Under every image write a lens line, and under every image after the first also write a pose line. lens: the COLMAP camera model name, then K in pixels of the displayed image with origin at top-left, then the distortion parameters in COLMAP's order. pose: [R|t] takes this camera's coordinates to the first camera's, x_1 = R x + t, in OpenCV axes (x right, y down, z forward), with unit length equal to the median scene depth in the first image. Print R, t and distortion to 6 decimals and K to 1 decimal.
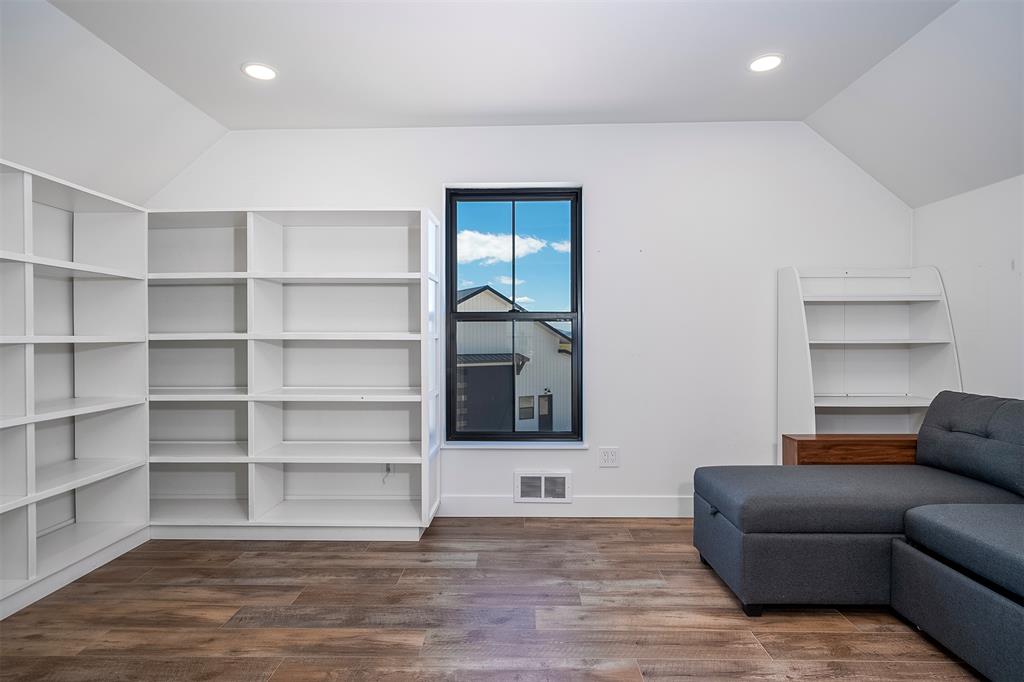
lens RADIAL K [[550.9, 0, 512.0], [0, 550.9, 341.0], [0, 0, 1]] dist [0.002801, 0.000137]
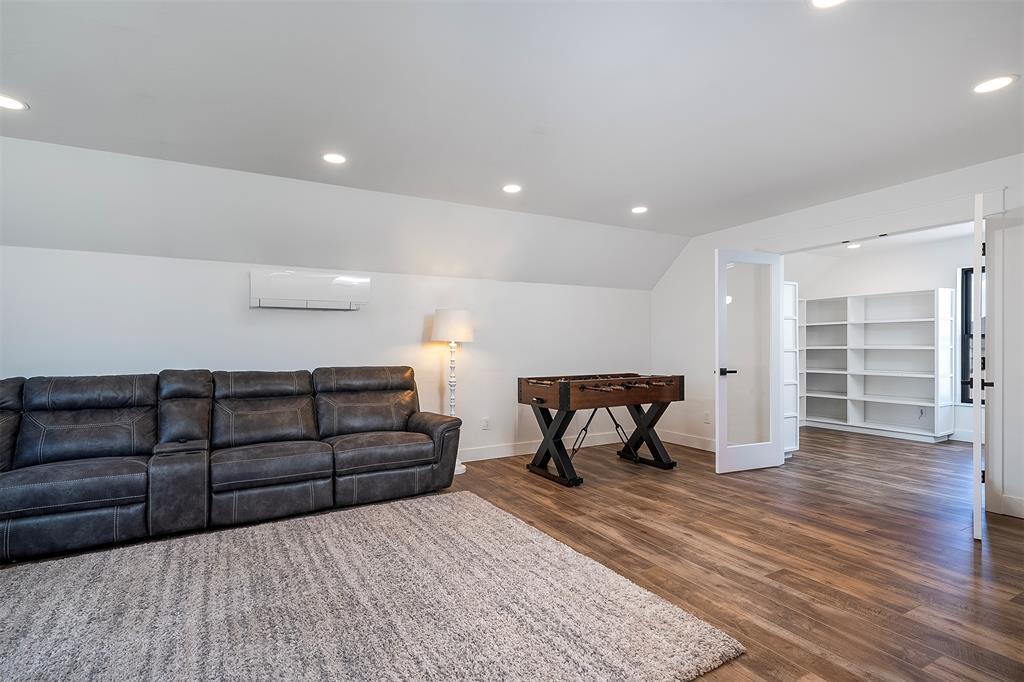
lens RADIAL K [[490.1, 0, 512.0], [0, 490.1, 341.0], [0, 0, 1]] dist [0.000137, 0.000017]
pose [[0.514376, -0.008113, -0.857526, 0.608251], [-0.007588, 0.999873, -0.014012, 0.004543], [0.857531, 0.013714, 0.514249, -1.369773]]
